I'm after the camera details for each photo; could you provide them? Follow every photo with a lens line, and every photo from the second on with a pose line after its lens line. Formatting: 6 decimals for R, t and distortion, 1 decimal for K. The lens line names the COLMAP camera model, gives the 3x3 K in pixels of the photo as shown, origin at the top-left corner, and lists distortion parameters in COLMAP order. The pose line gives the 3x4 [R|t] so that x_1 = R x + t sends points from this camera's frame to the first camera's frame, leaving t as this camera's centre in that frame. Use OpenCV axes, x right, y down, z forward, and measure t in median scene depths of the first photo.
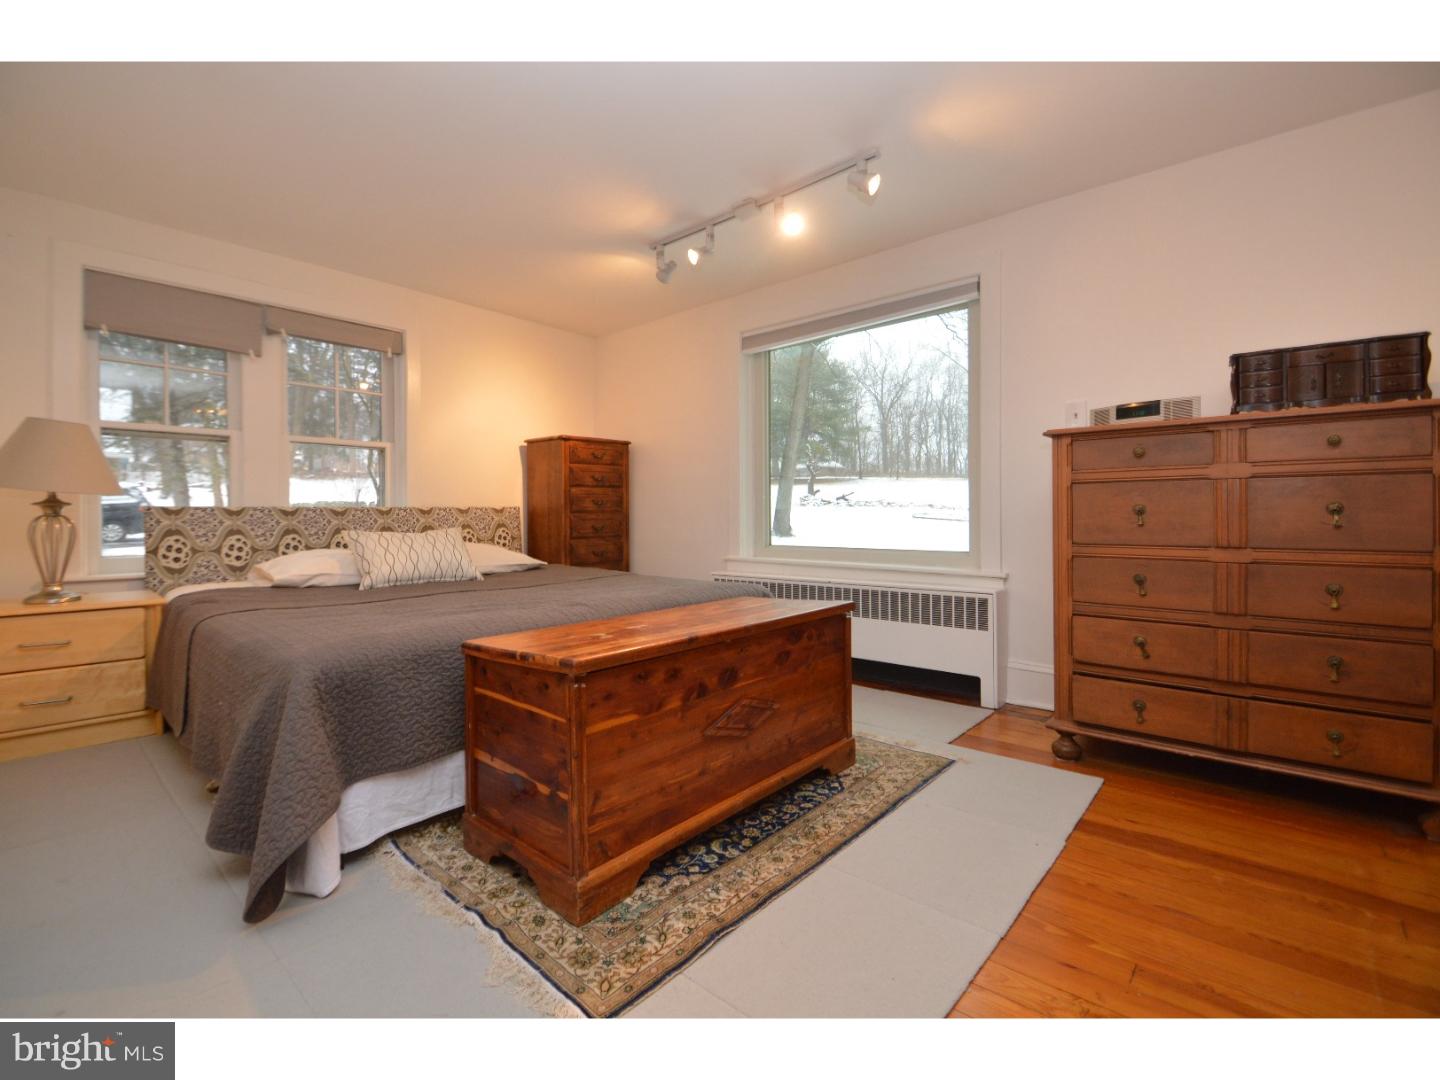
lens RADIAL K [[640.5, 0, 696.7], [0, 640.5, 517.0], [0, 0, 1]] dist [0.013261, -0.014675]
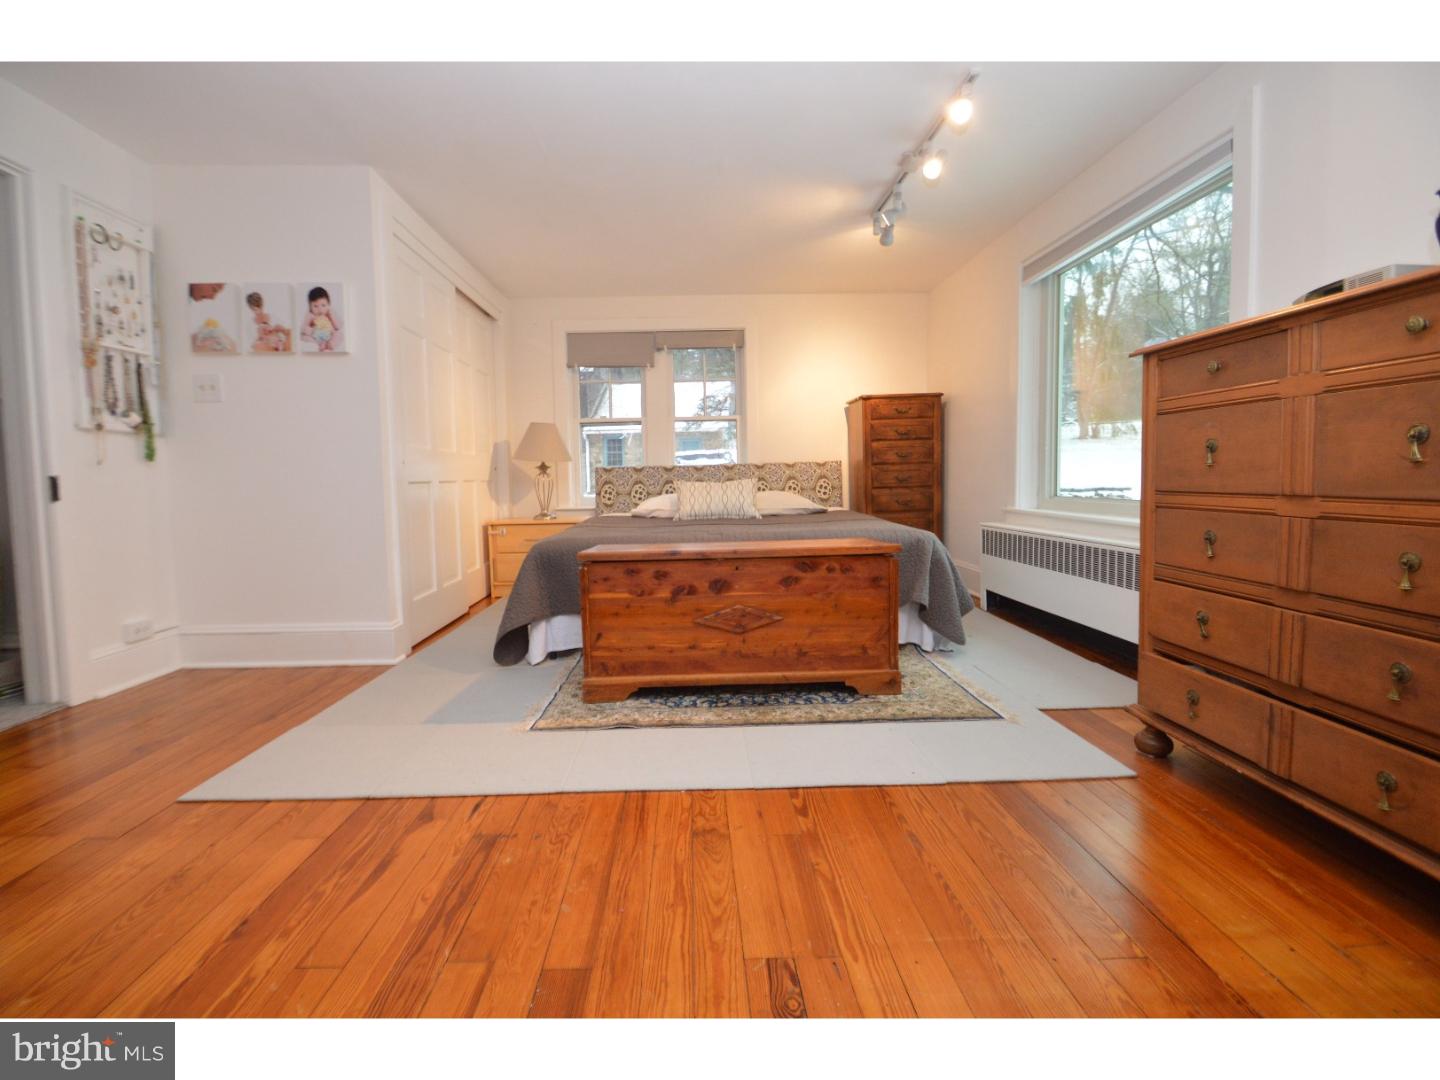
lens RADIAL K [[640.5, 0, 696.7], [0, 640.5, 517.0], [0, 0, 1]] dist [0.013261, -0.014675]
pose [[0.681995, 0.036070, -0.730467, 0.880030], [0.016385, 0.997779, 0.064567, 0.014285], [0.731173, -0.056002, 0.679890, 0.041752]]
